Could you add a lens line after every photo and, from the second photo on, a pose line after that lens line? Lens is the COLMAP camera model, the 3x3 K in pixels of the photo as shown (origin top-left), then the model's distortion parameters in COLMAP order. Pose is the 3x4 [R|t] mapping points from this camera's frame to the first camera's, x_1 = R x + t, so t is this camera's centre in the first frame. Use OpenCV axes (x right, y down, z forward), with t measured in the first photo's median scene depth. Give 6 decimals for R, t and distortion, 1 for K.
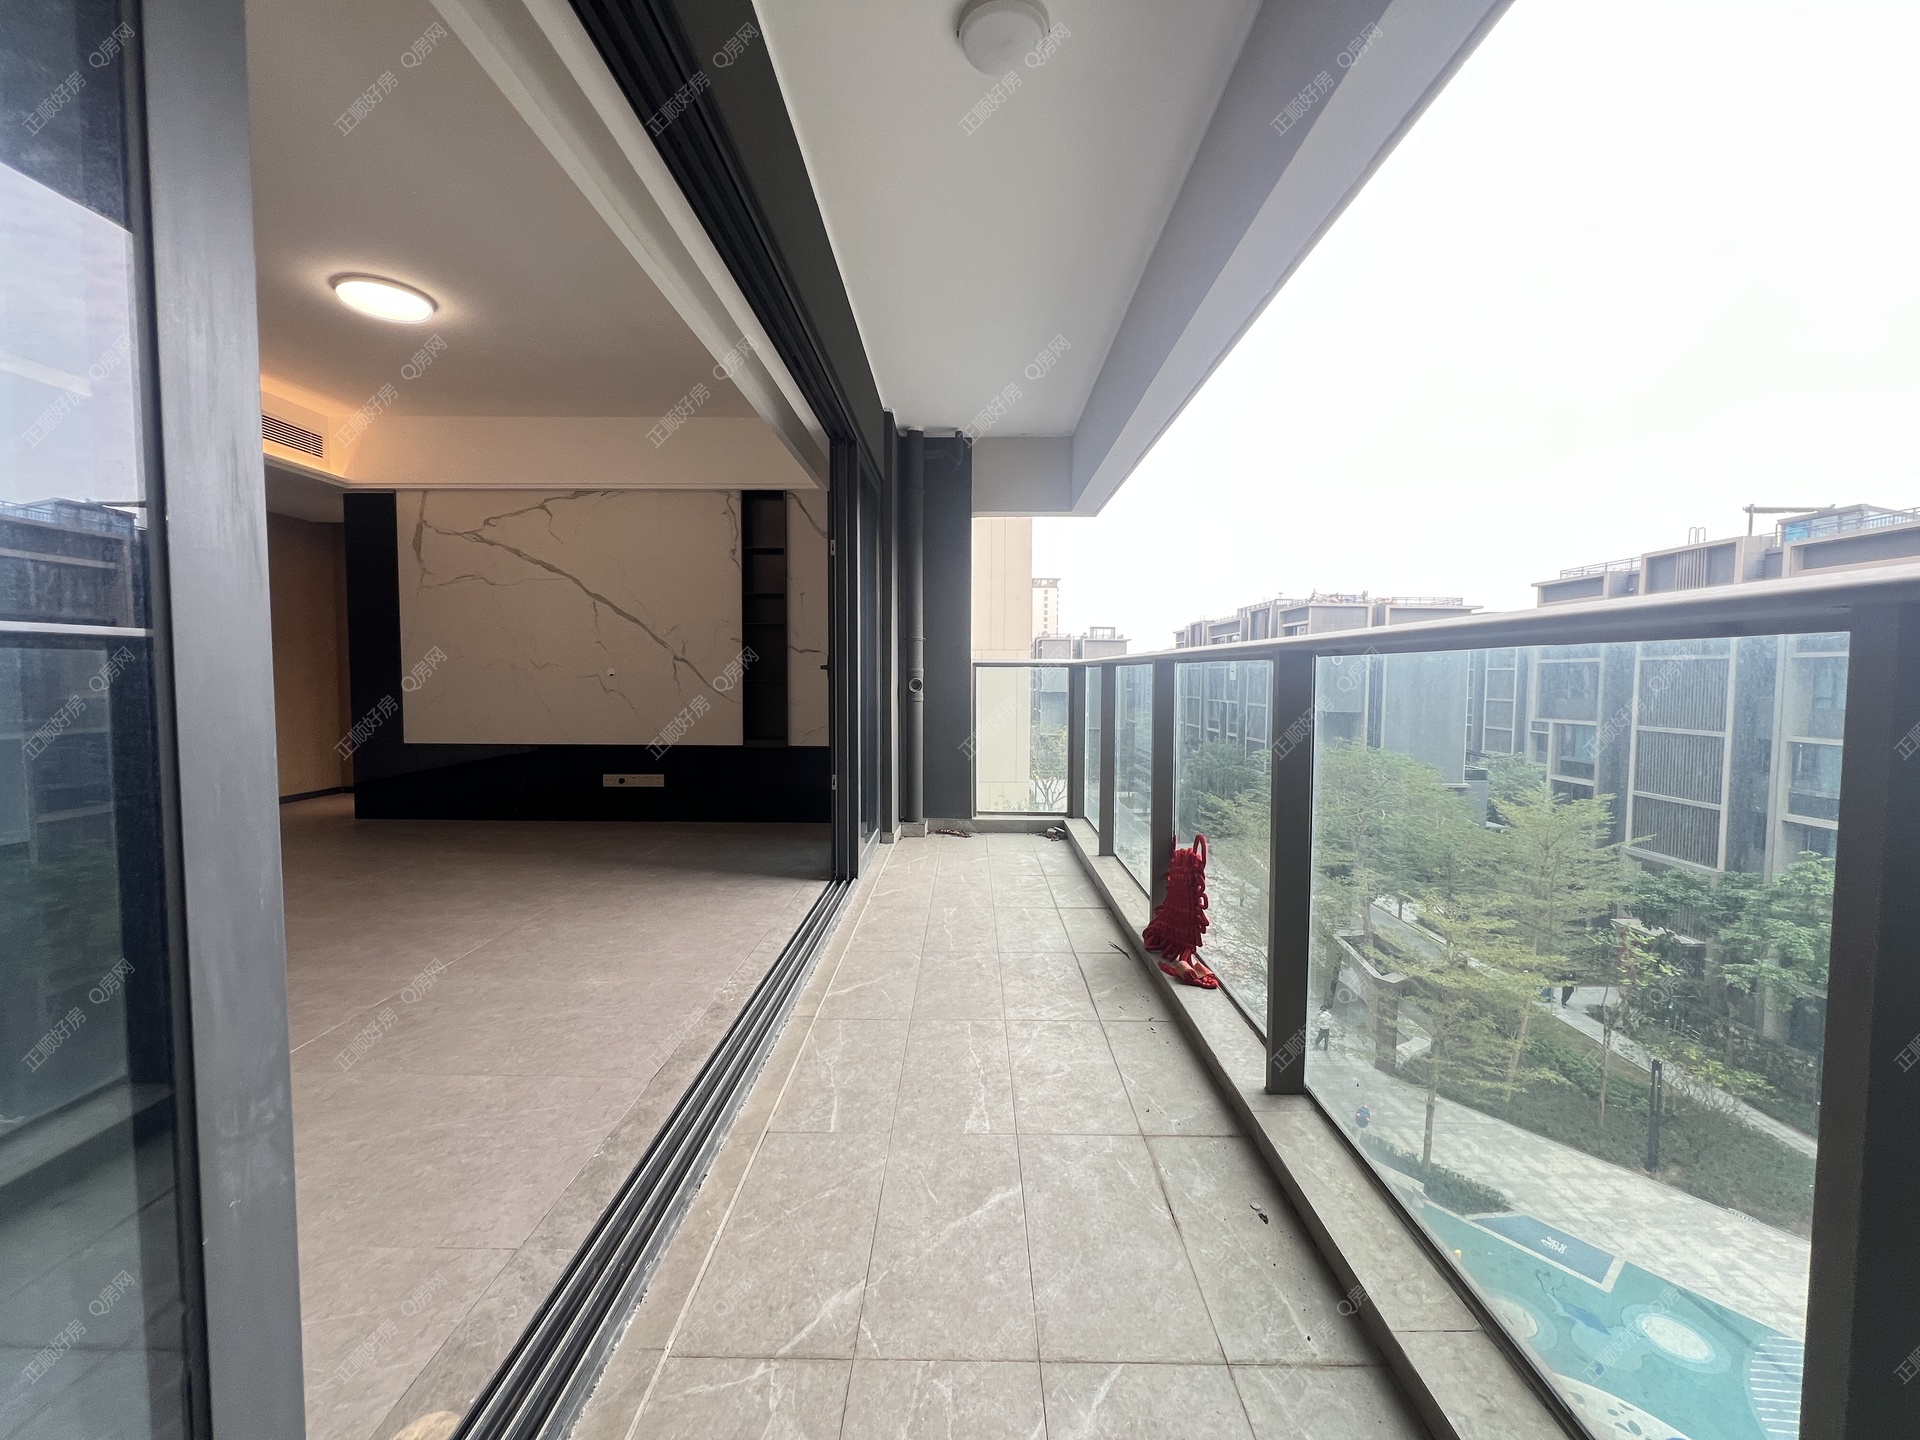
lens RADIAL K [[767.0, 0, 960.0], [0, 767.0, 720.0], [0, 0, 1]] dist [0.000211, 0.000649]
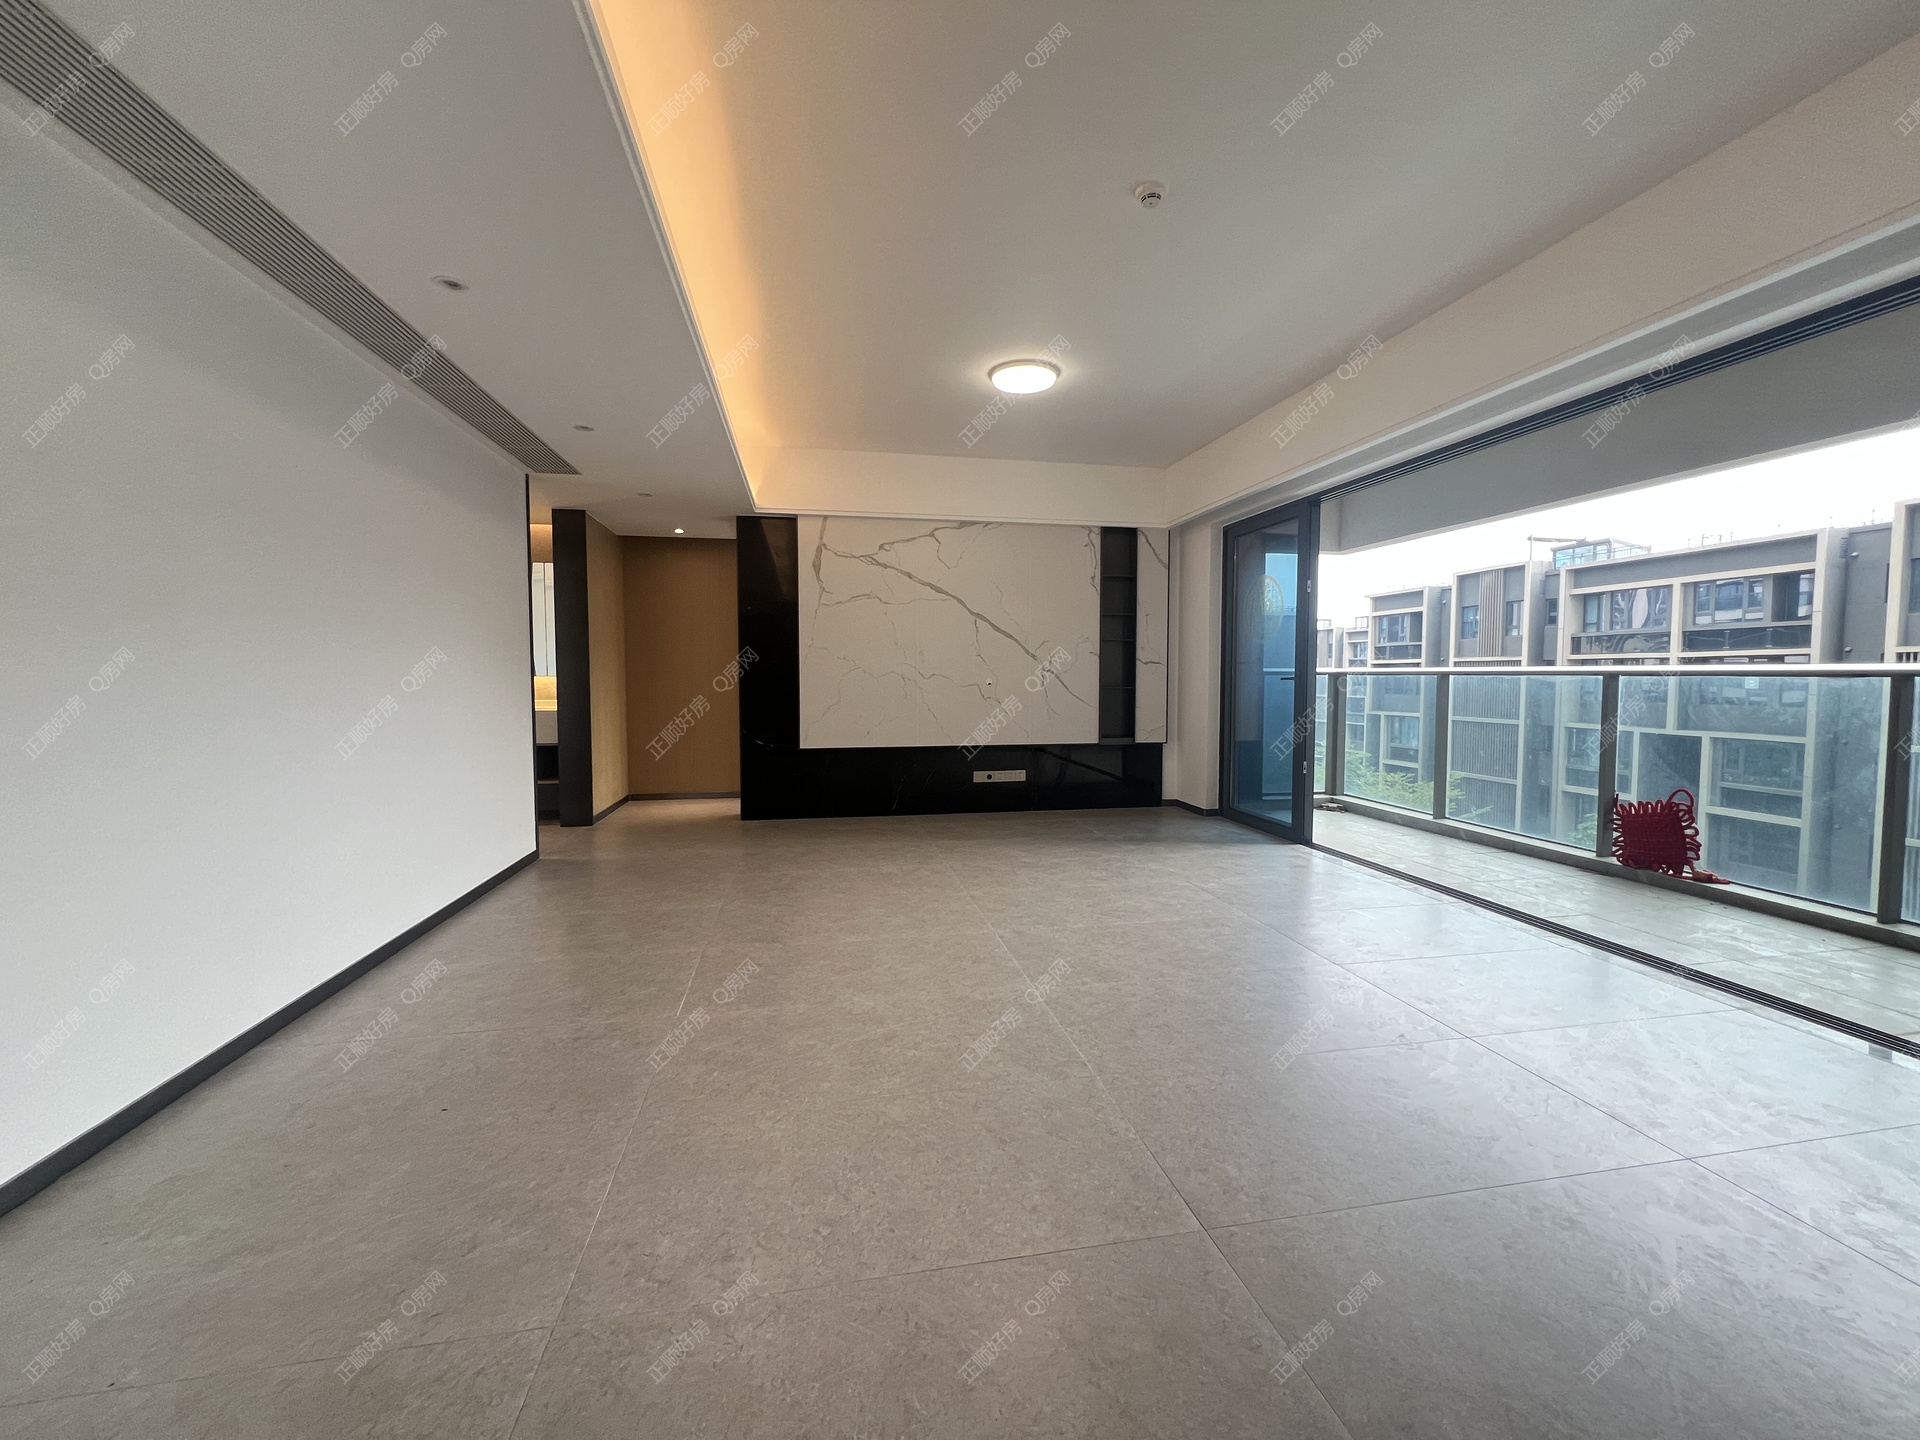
lens RADIAL K [[767.0, 0, 960.0], [0, 767.0, 720.0], [0, 0, 1]] dist [0.000211, 0.000649]
pose [[0.979636, -0.016399, 0.200109, -0.710337], [0.016358, 0.999864, 0.001856, -0.007753], [-0.200112, 0.001456, 0.979772, -0.106966]]
